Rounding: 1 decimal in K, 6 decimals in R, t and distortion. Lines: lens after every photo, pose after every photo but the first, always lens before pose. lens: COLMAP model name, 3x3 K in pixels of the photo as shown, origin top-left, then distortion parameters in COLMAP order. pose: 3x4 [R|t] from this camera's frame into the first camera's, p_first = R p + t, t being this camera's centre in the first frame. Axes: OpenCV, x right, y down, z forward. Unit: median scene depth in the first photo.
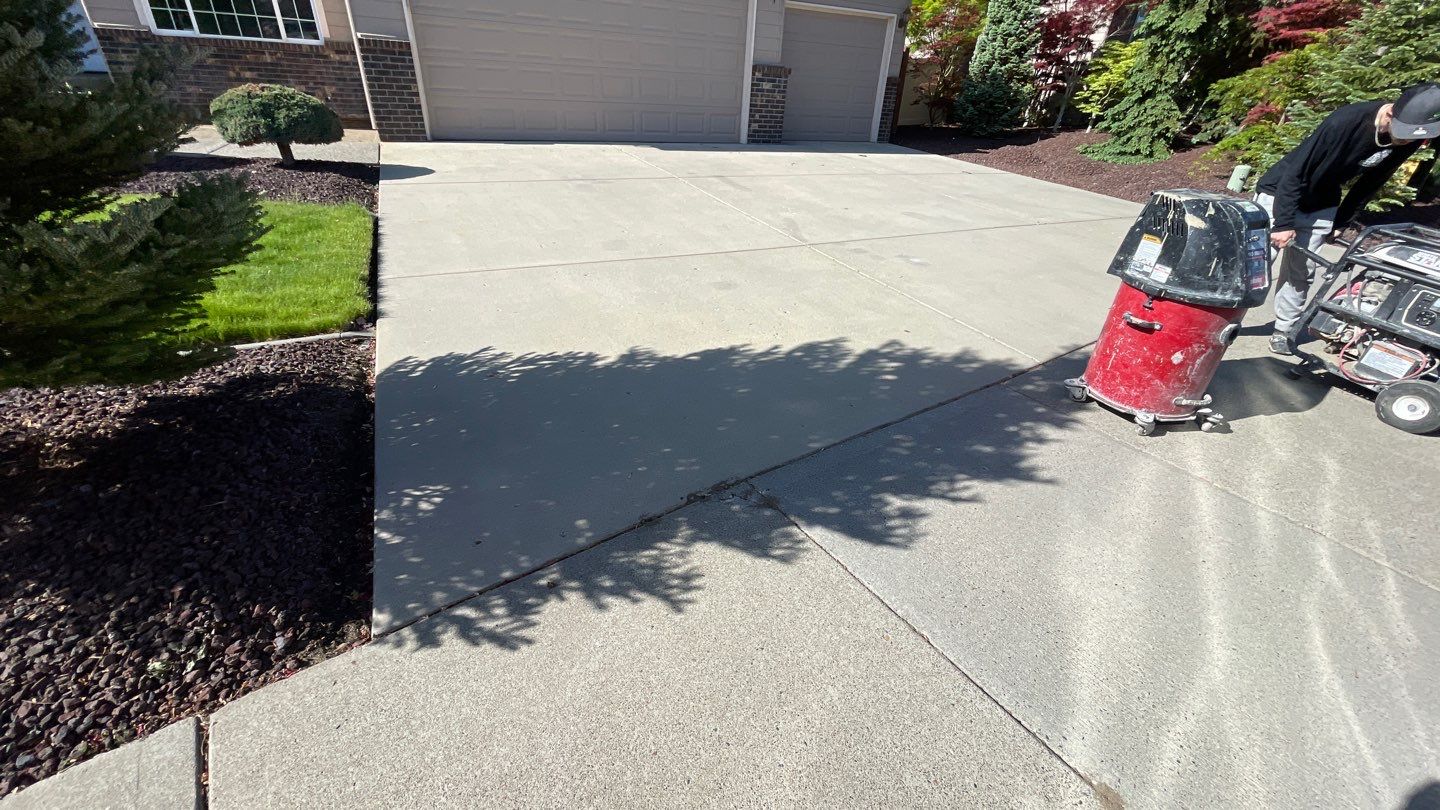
lens RADIAL K [[574.7, 0, 724.3], [0, 574.7, 400.7], [0, 0, 1]] dist [0.000842, -0.000449]
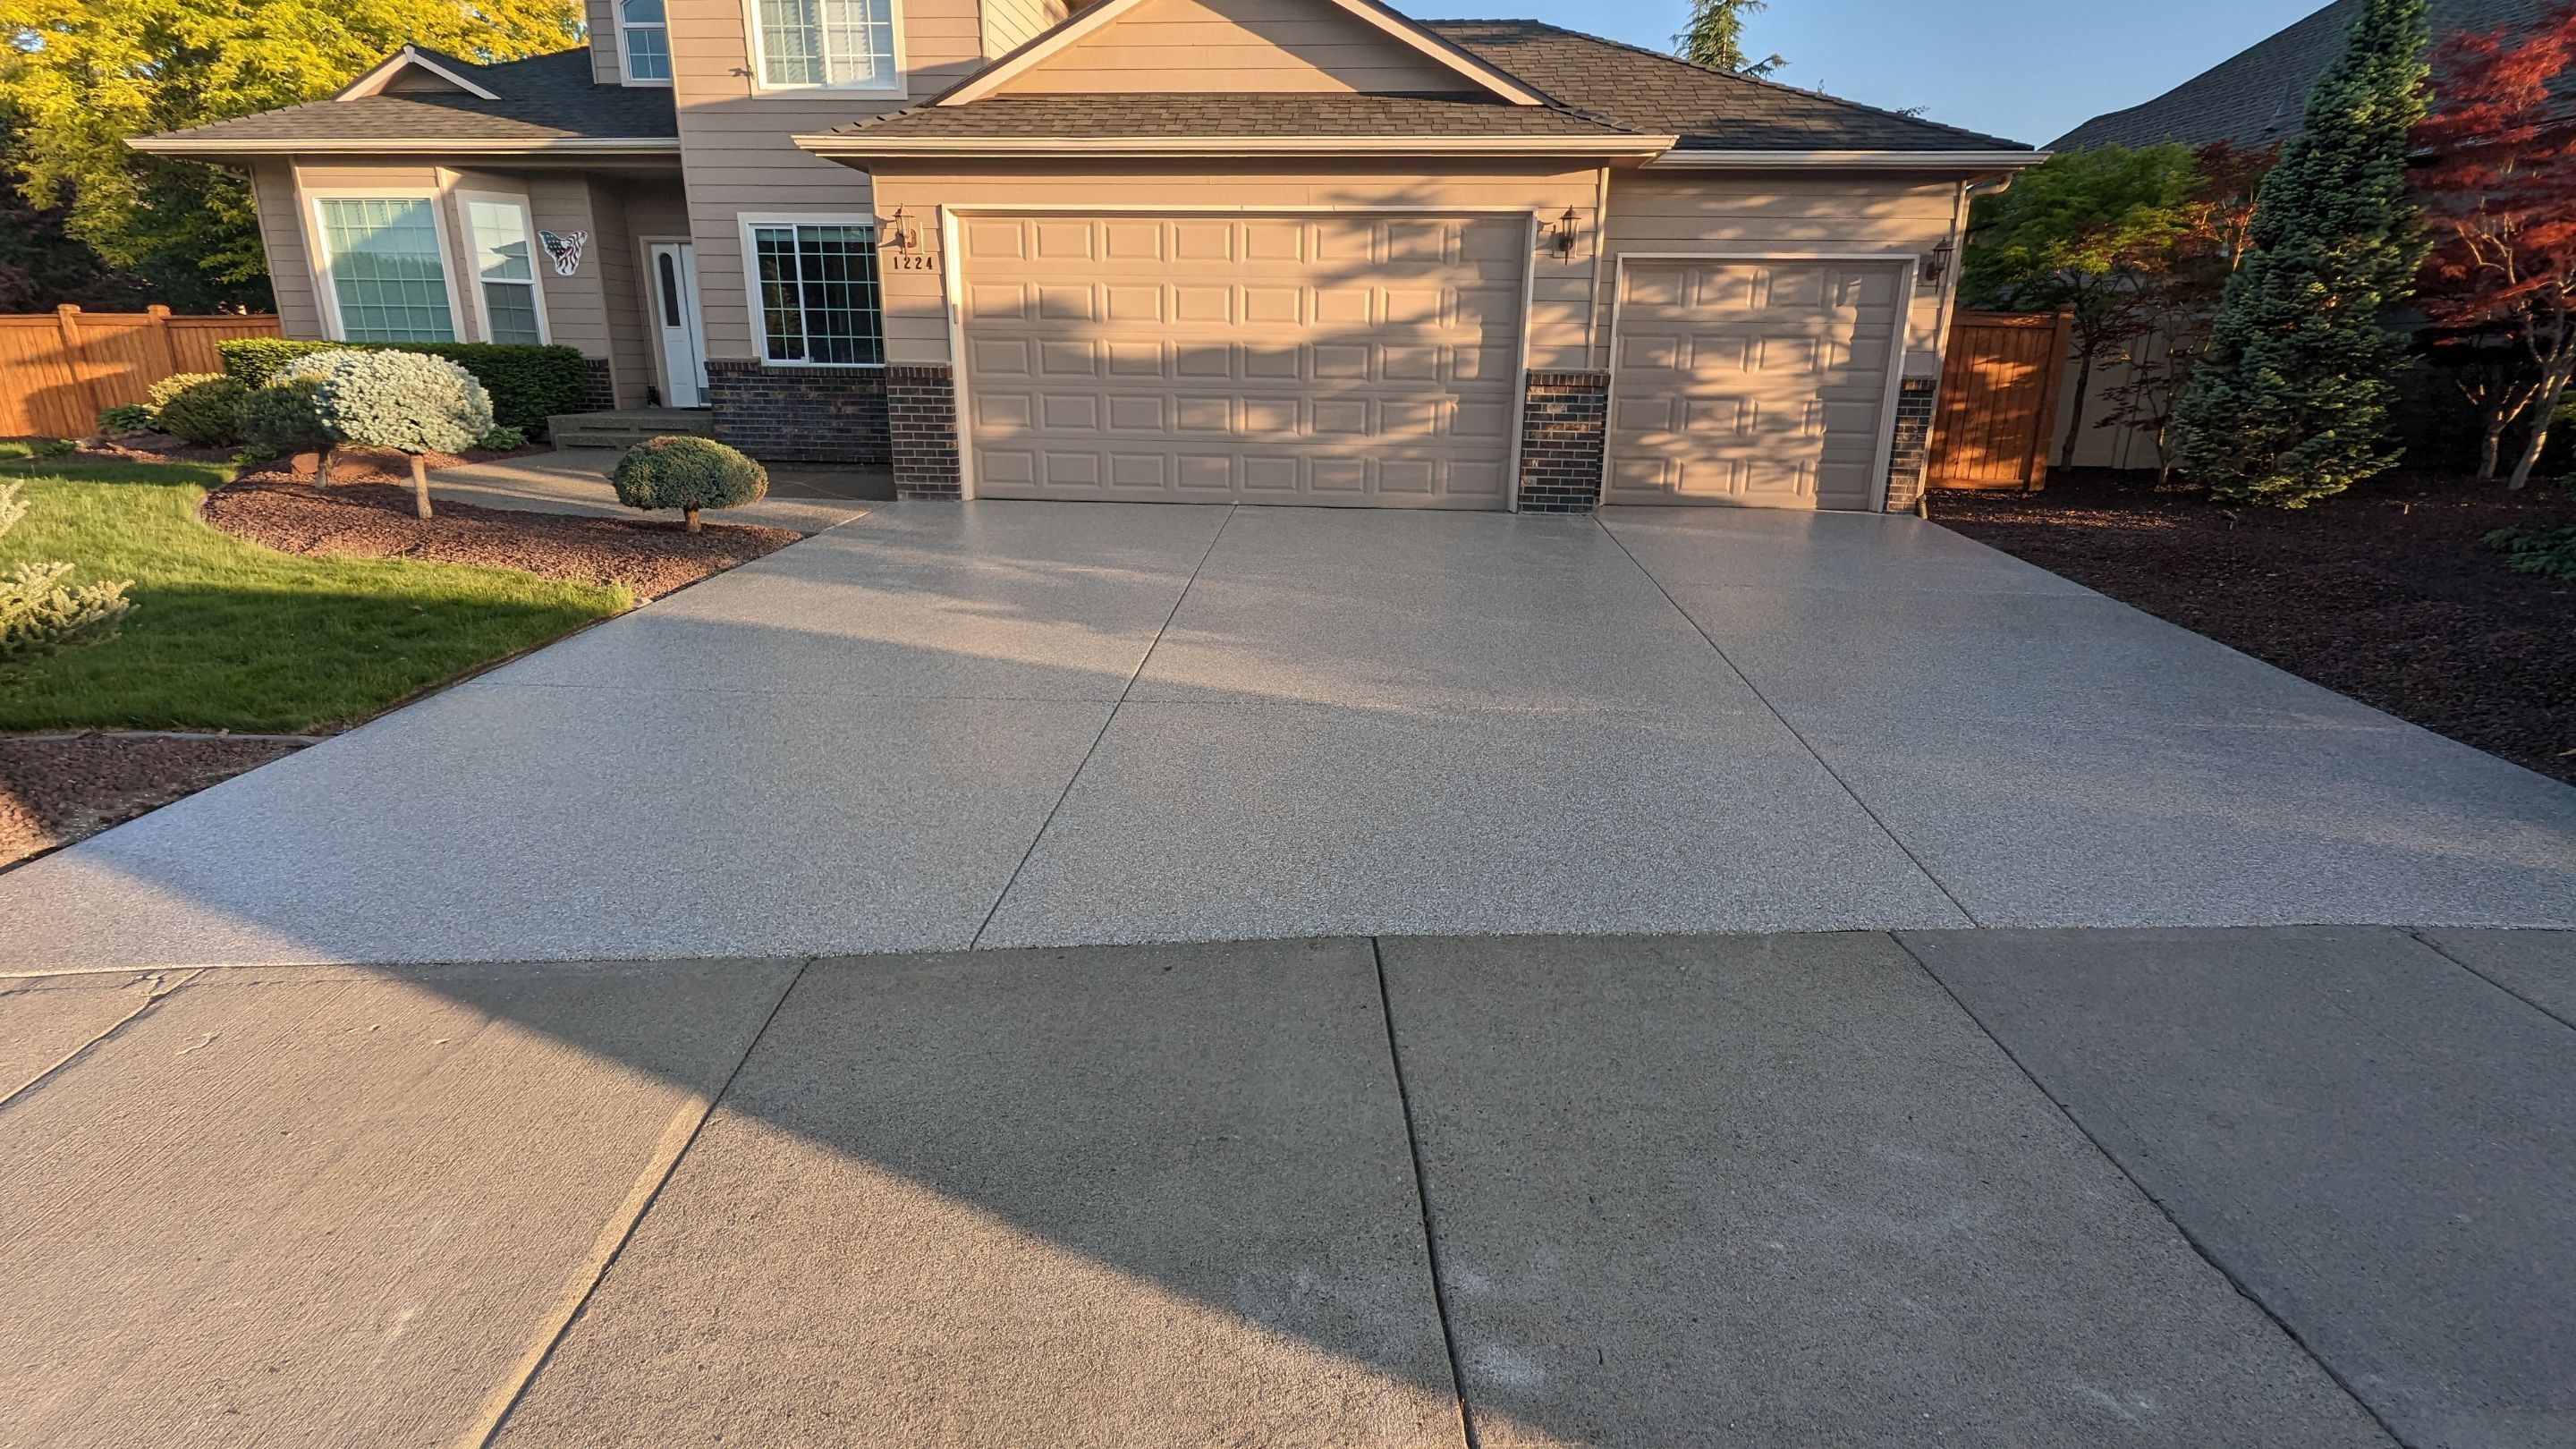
lens RADIAL K [[1209.9, 0, 1295.5], [0, 1209.9, 721.4], [0, 0, 1]] dist [0.006810, -0.001320]
pose [[0.861378, 0.107692, -0.496418, 0.498626], [-0.217772, 0.961194, -0.169356, -0.052829], [0.458915, 0.253986, 0.851404, 0.053887]]
